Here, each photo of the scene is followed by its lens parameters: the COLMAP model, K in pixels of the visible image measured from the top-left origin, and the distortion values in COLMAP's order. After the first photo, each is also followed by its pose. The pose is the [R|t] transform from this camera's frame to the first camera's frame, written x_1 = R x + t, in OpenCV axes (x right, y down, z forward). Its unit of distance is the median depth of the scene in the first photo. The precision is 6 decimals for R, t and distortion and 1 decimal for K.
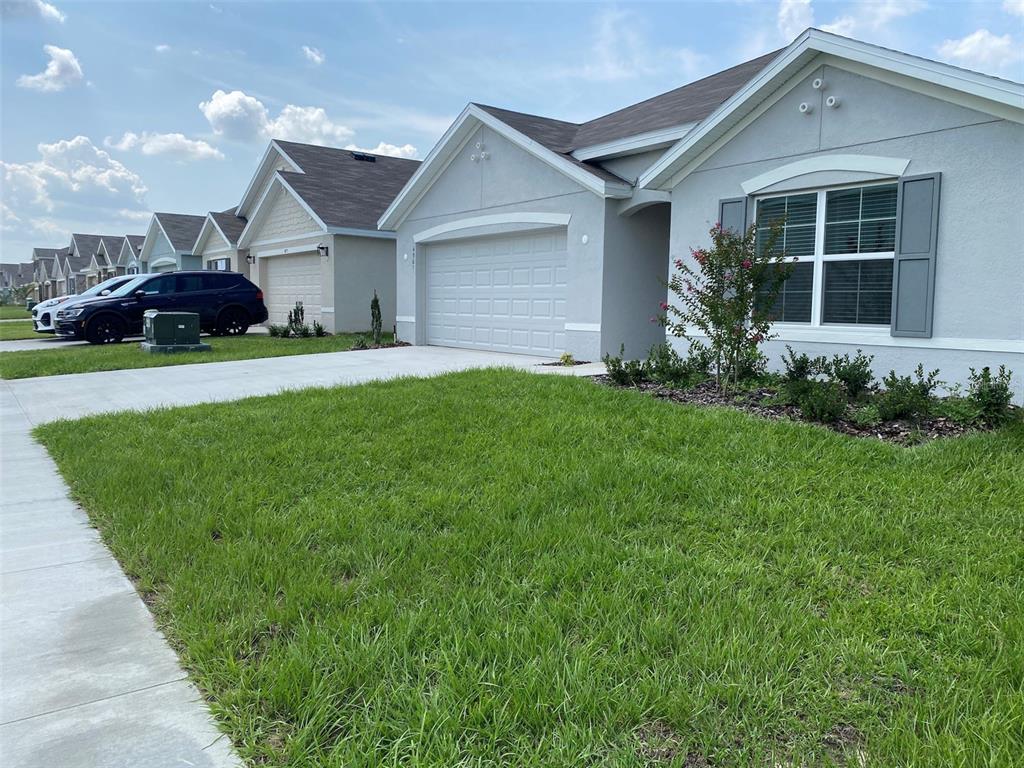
lens RADIAL K [[793.0, 0, 509.6], [0, 793.0, 382.4], [0, 0, 1]] dist [0.028893, -0.046688]
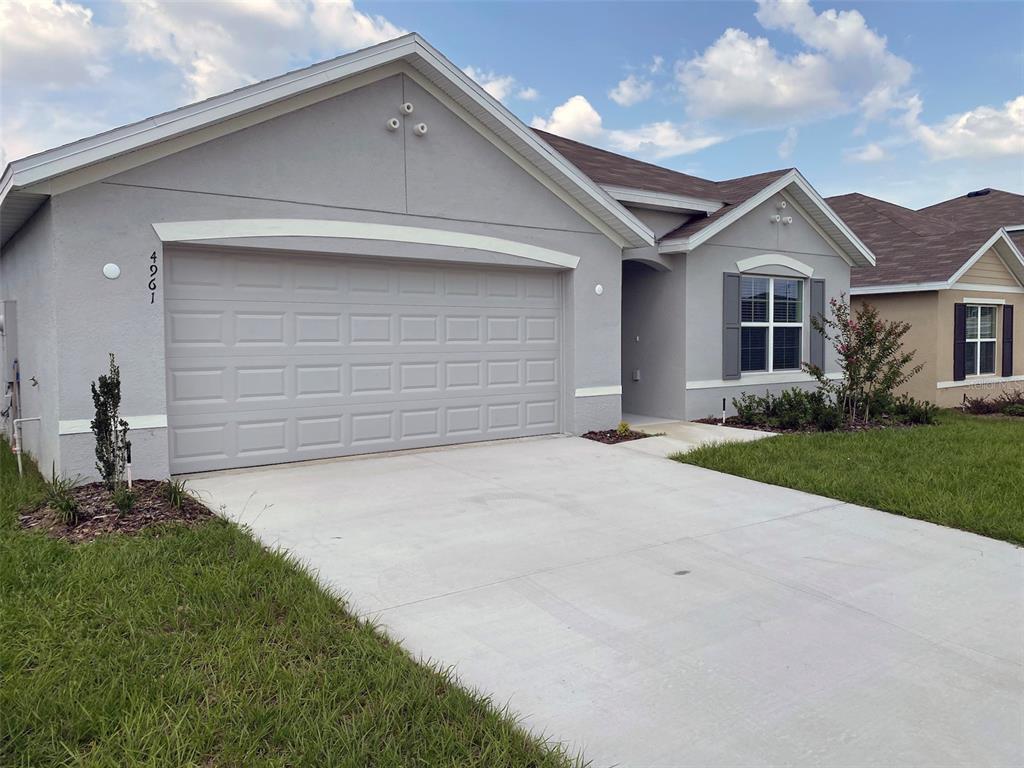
lens RADIAL K [[793.0, 0, 510.2], [0, 793.0, 387.9], [0, 0, 1]] dist [0.028893, -0.046688]
pose [[-0.025711, -0.035745, 0.999030, -0.763909], [0.131497, 0.990556, 0.038826, -0.120294], [-0.990983, 0.132368, -0.020768, 1.127066]]
